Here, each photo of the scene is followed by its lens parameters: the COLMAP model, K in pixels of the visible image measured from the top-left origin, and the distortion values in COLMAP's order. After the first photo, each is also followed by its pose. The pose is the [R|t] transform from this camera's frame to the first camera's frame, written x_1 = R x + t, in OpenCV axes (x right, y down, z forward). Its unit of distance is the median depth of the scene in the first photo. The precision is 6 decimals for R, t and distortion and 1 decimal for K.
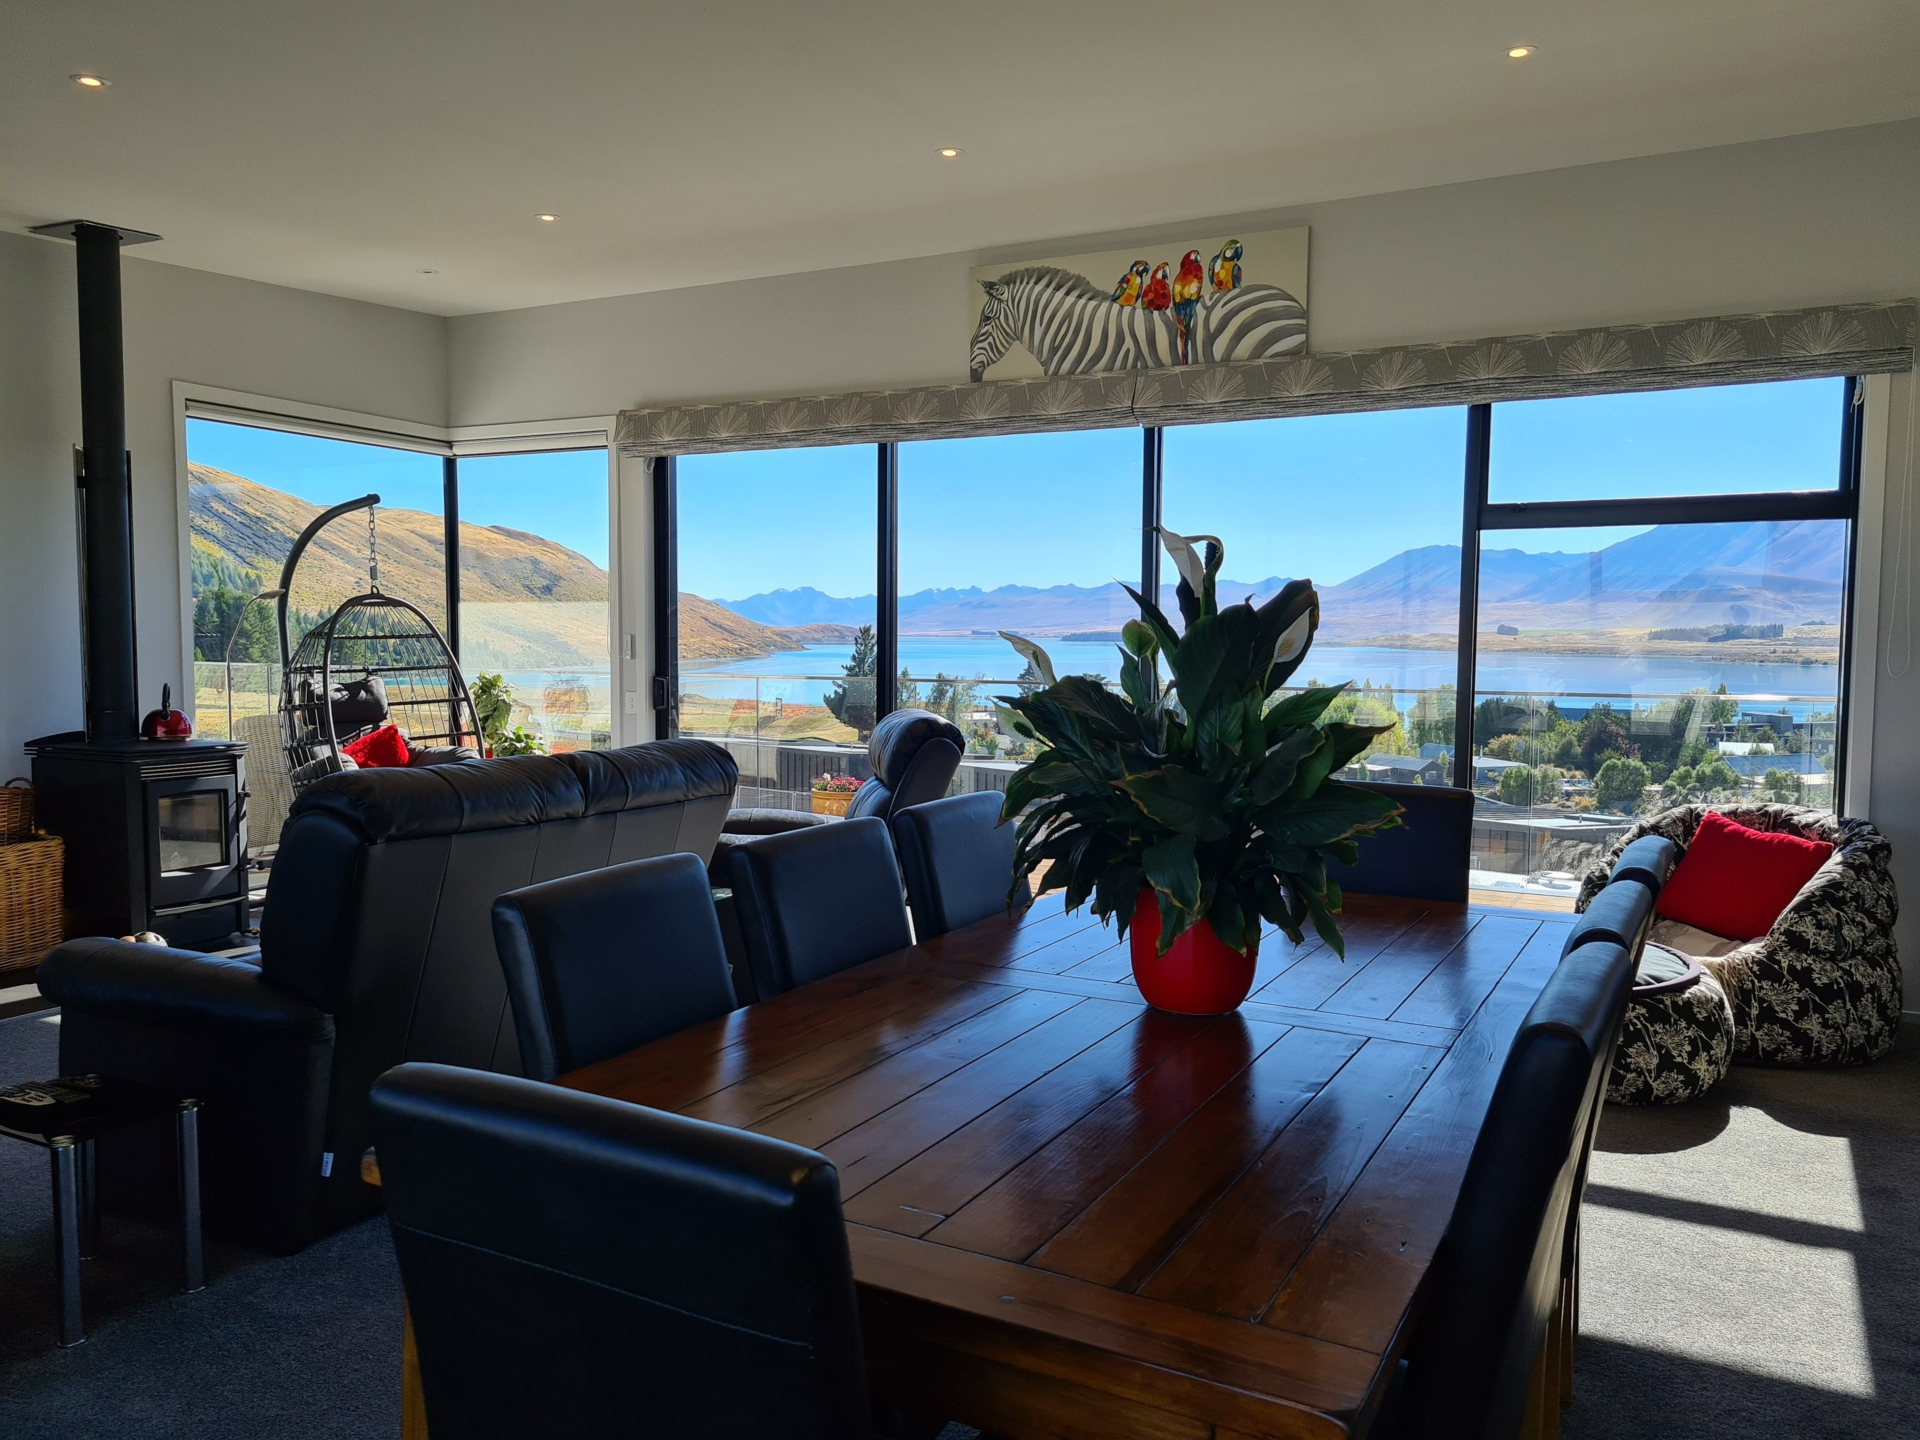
lens RADIAL K [[1435.1, 0, 946.8], [0, 1435.1, 735.4], [0, 0, 1]] dist [0.057346, -0.035930]
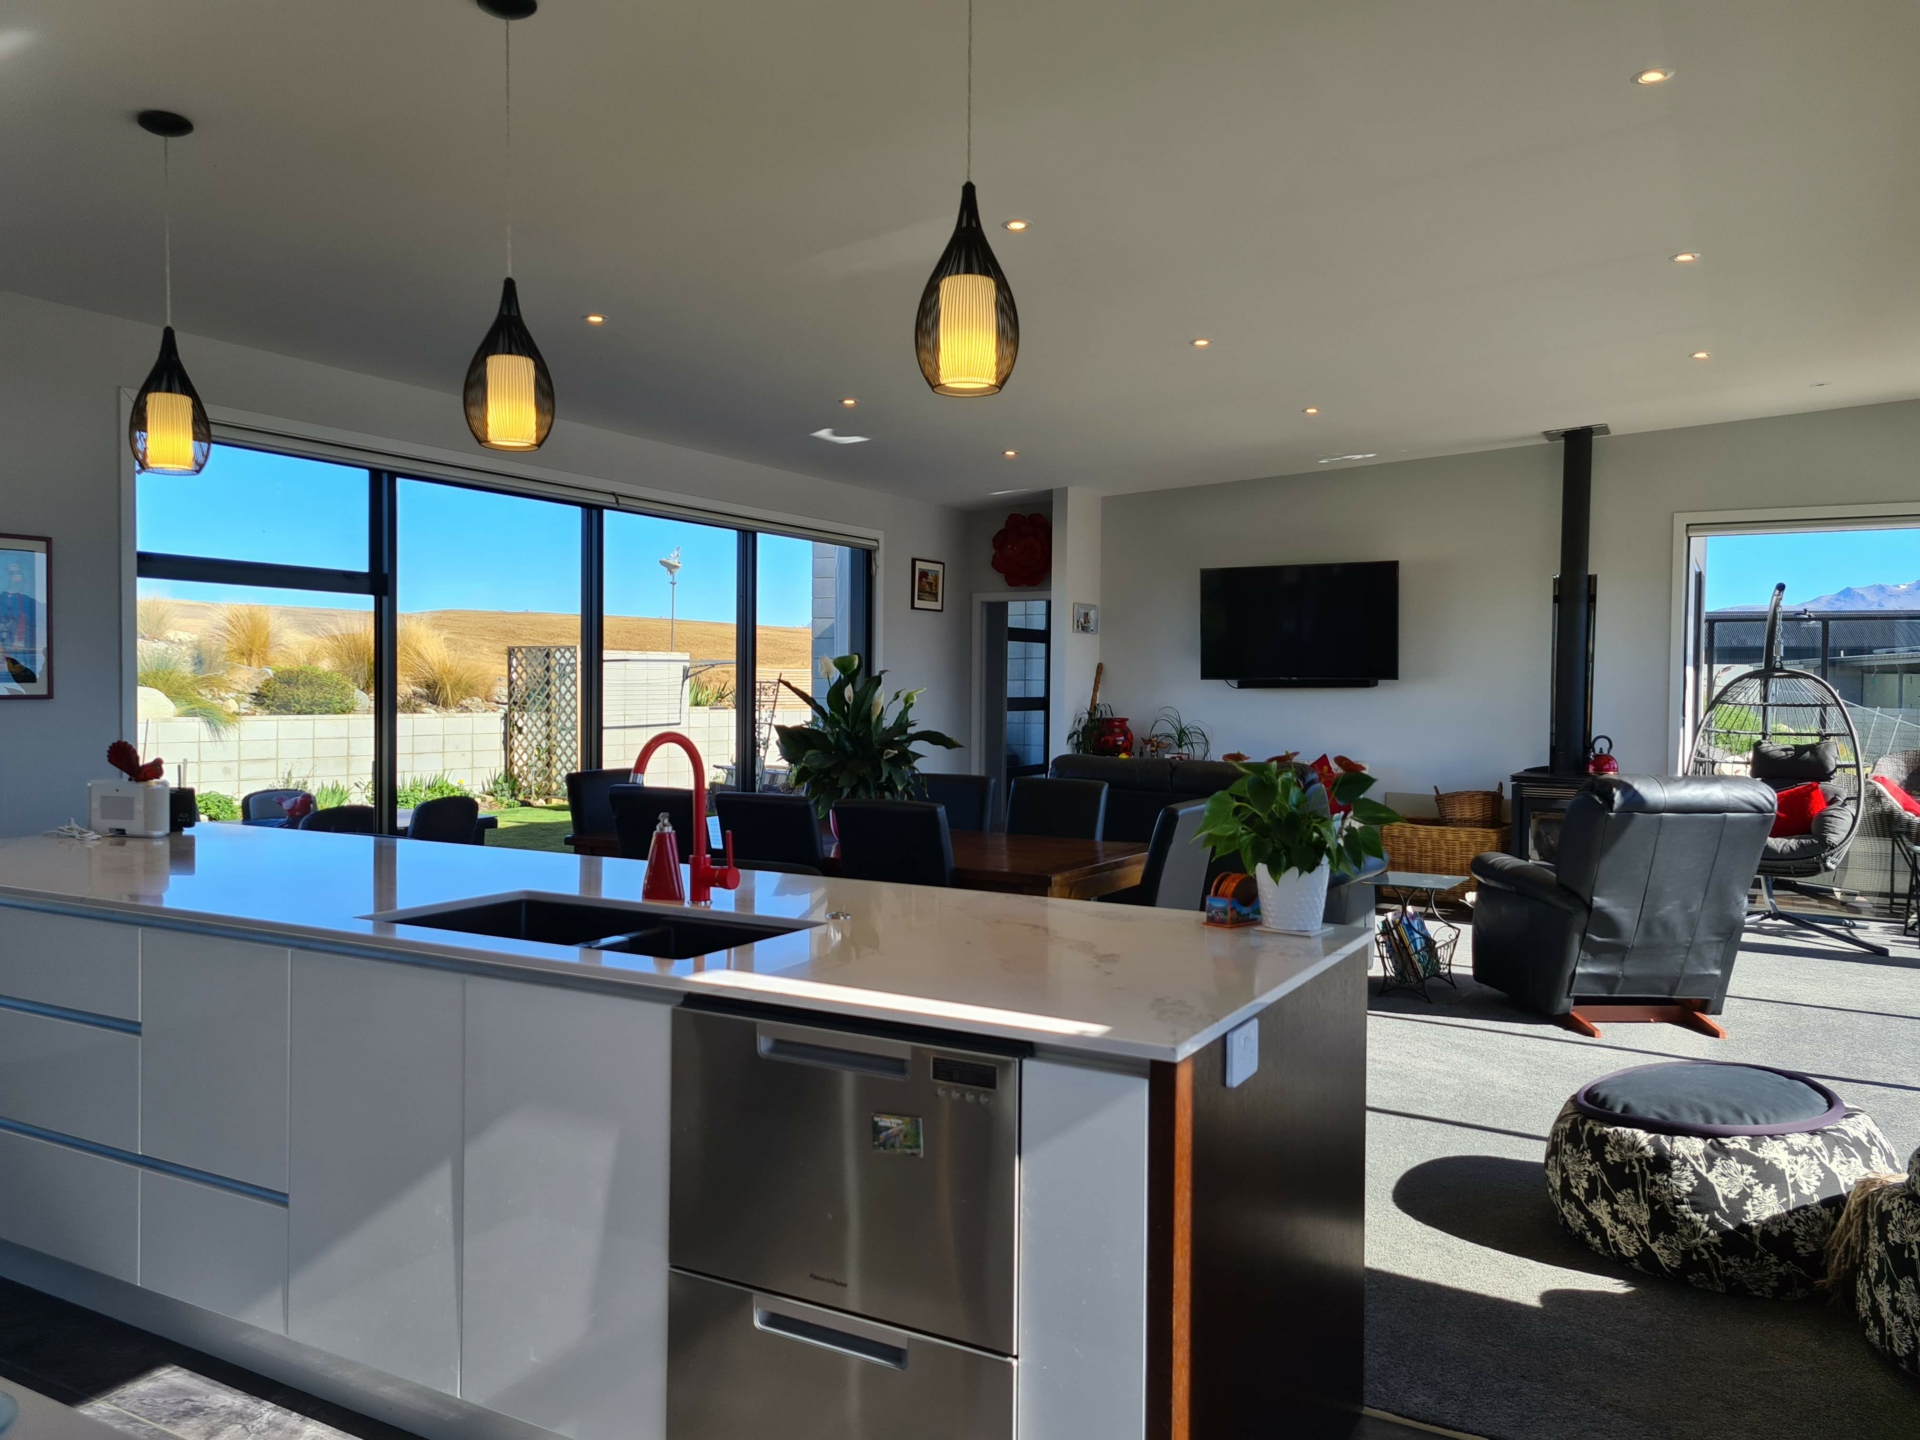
lens RADIAL K [[1435.1, 0, 959.2], [0, 1435.1, 716.2], [0, 0, 1]] dist [0.057346, -0.035930]
pose [[-0.019210, 0.022227, -0.999568, 0.912304], [-0.086779, 0.995943, 0.023815, -0.033486], [0.996042, 0.087199, -0.017203, 0.411563]]
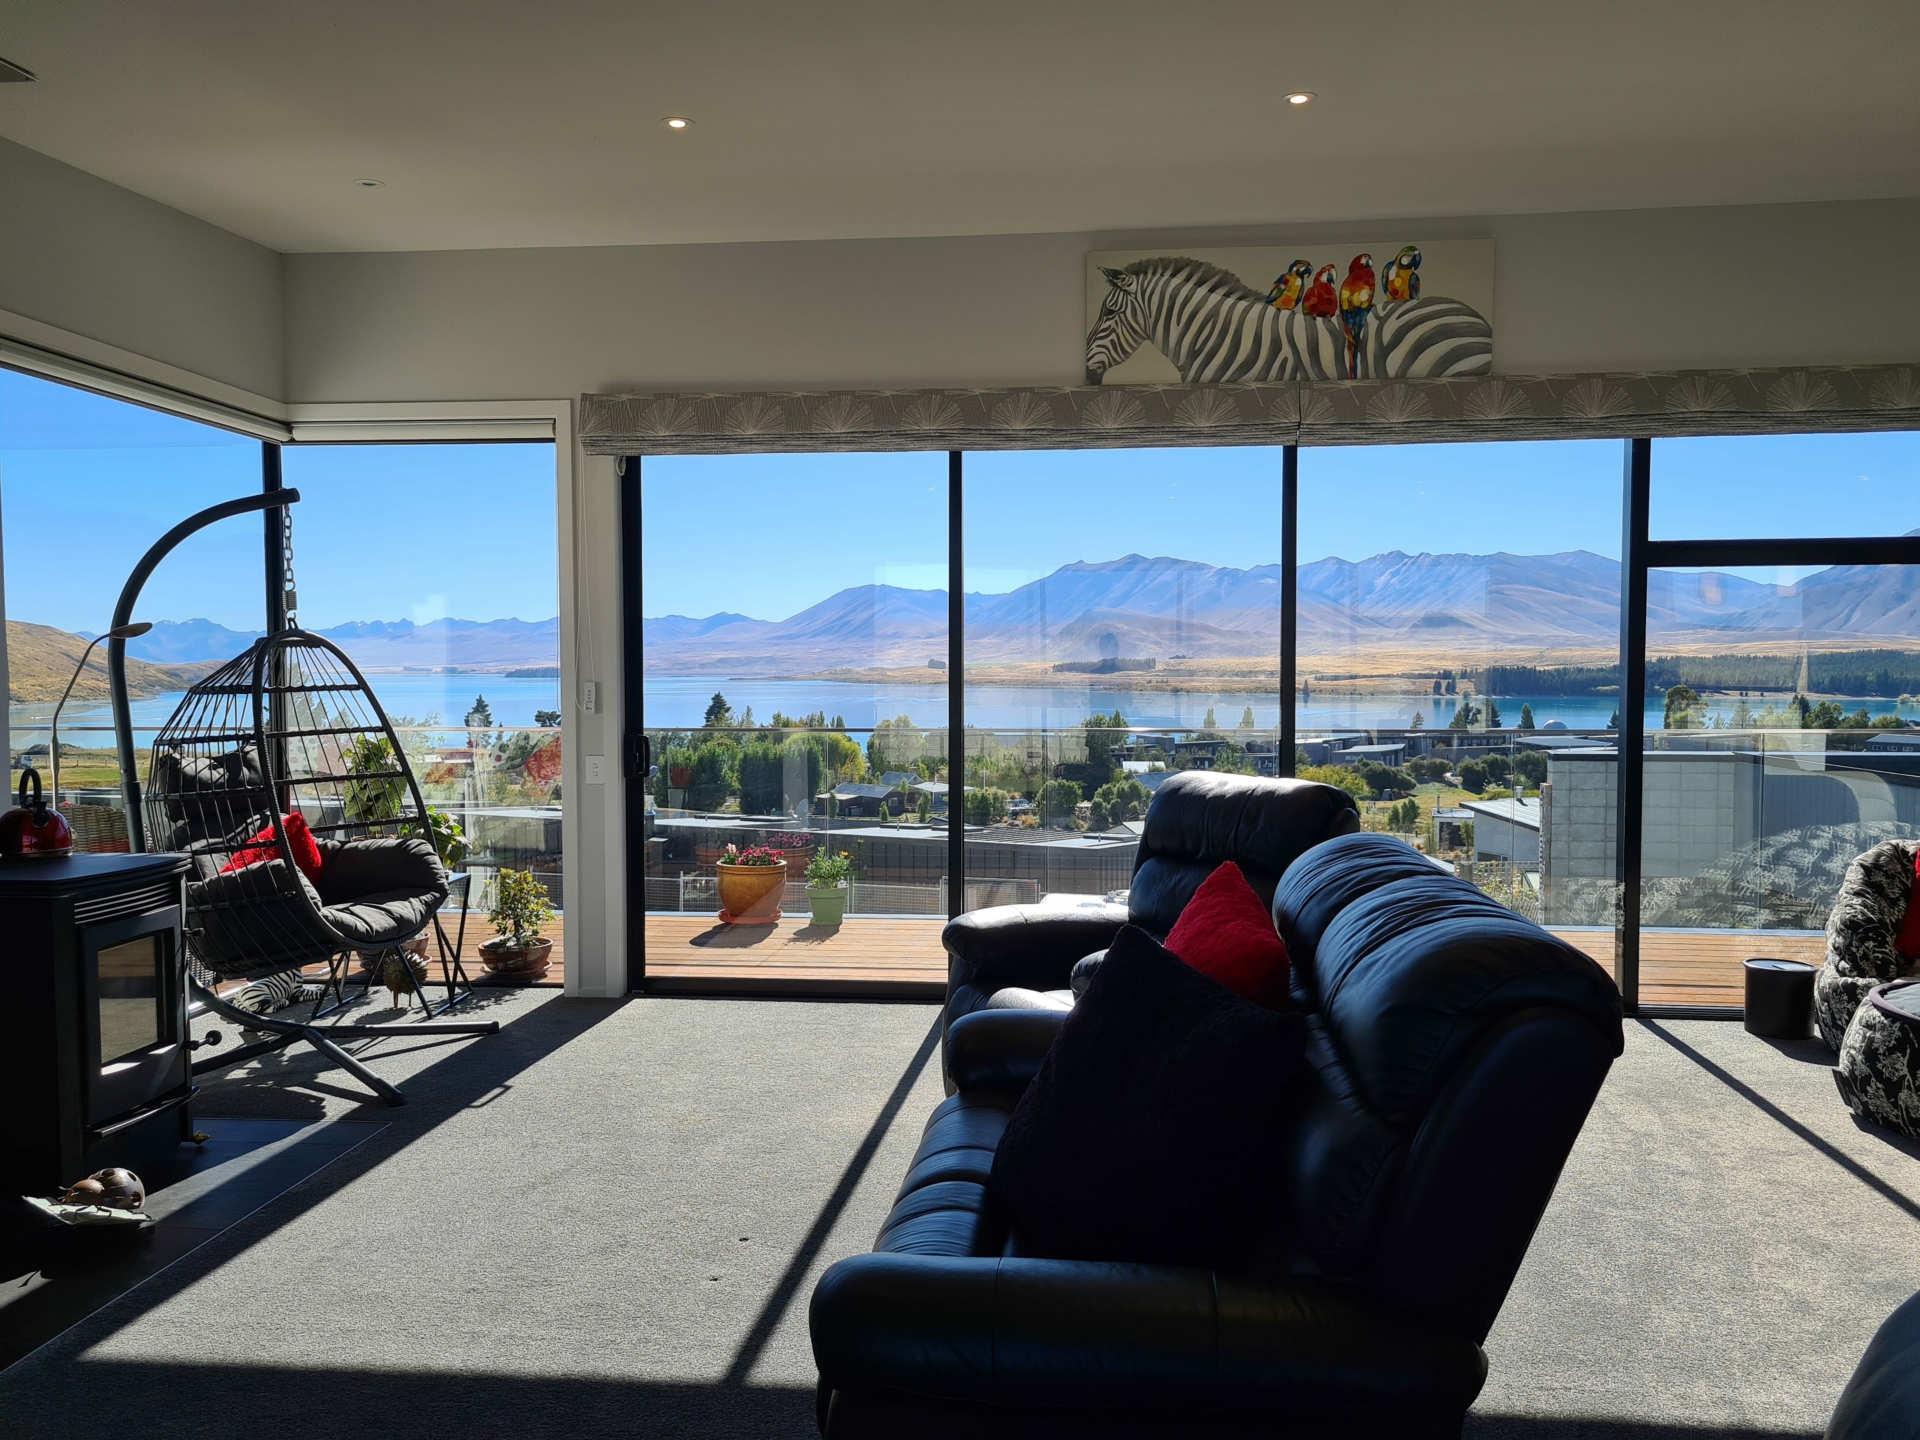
lens RADIAL K [[1435.1, 0, 953.8], [0, 1435.1, 738.7], [0, 0, 1]] dist [0.057346, -0.035930]
pose [[0.928013, -0.025554, 0.371669, -0.410140], [0.033685, 0.999314, -0.015400, -0.025977], [-0.371021, 0.026811, 0.928237, 0.257183]]
